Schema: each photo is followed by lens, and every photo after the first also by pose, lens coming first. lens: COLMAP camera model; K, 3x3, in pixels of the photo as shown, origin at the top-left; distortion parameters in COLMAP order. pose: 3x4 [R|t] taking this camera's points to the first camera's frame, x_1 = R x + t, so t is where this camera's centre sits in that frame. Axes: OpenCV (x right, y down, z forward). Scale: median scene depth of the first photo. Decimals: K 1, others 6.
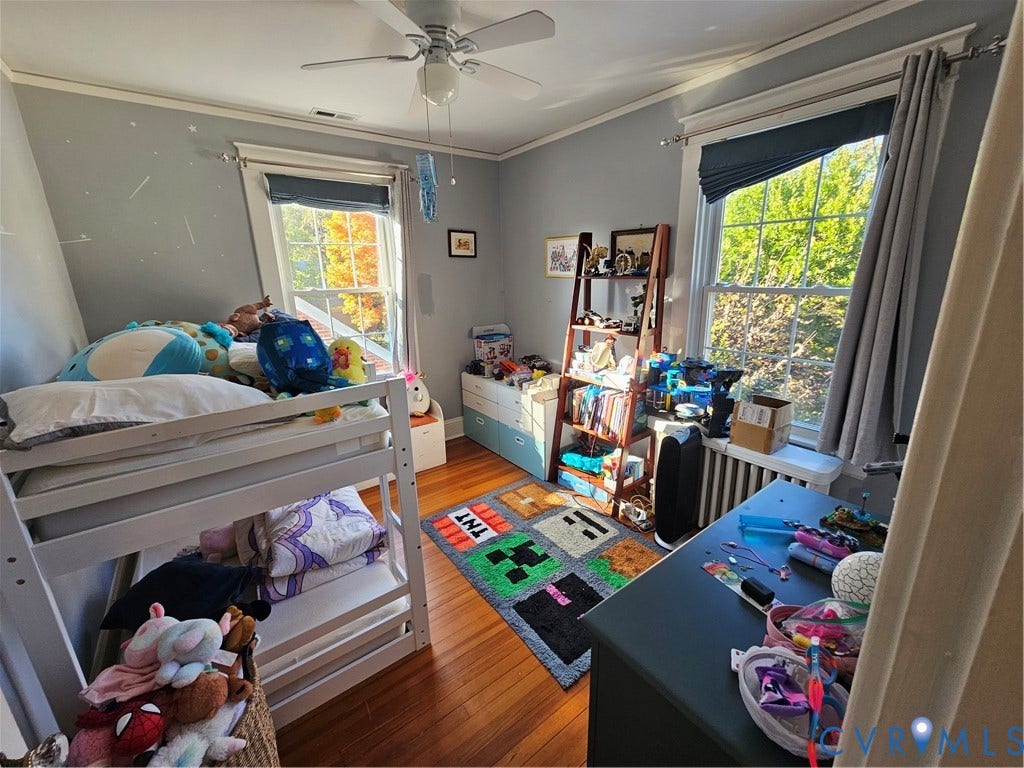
lens RADIAL K [[420.3, 0, 513.3], [0, 420.3, 382.0], [0, 0, 1]] dist [-0.001400, 0.001939]
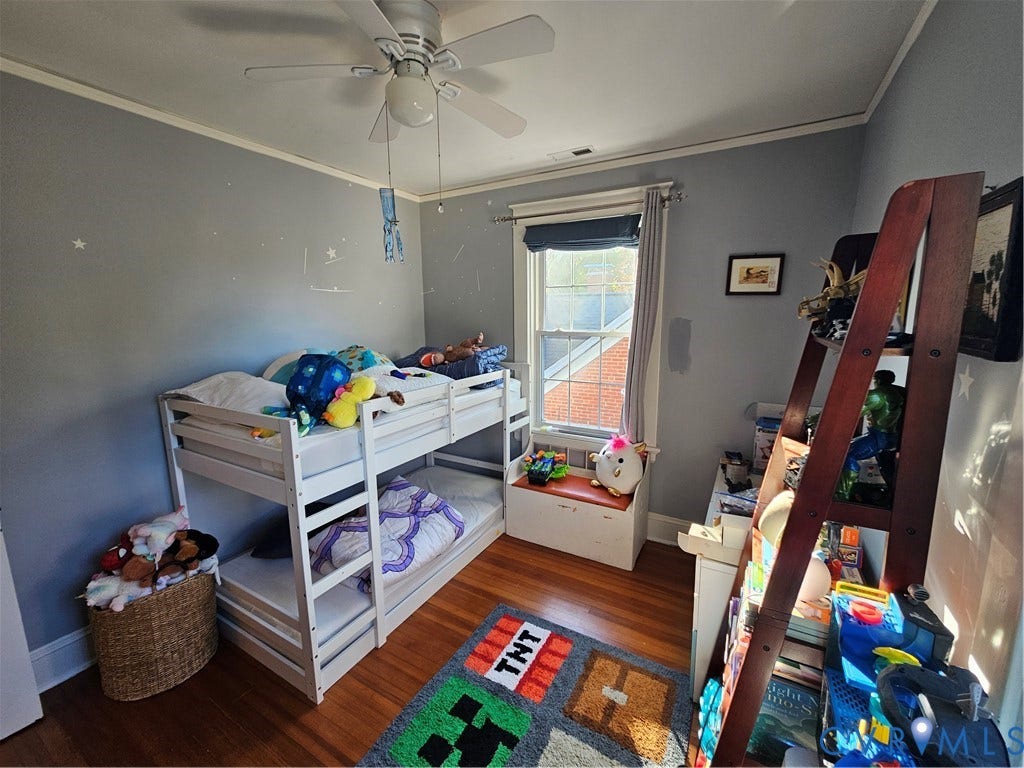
lens RADIAL K [[420.3, 0, 512.3], [0, 420.3, 384.2], [0, 0, 1]] dist [-0.001400, 0.001939]
pose [[0.395814, 0.167127, -0.902995, 0.448289], [-0.244609, 0.966964, 0.071746, -0.154085], [0.885154, 0.192483, 0.423619, 0.545824]]
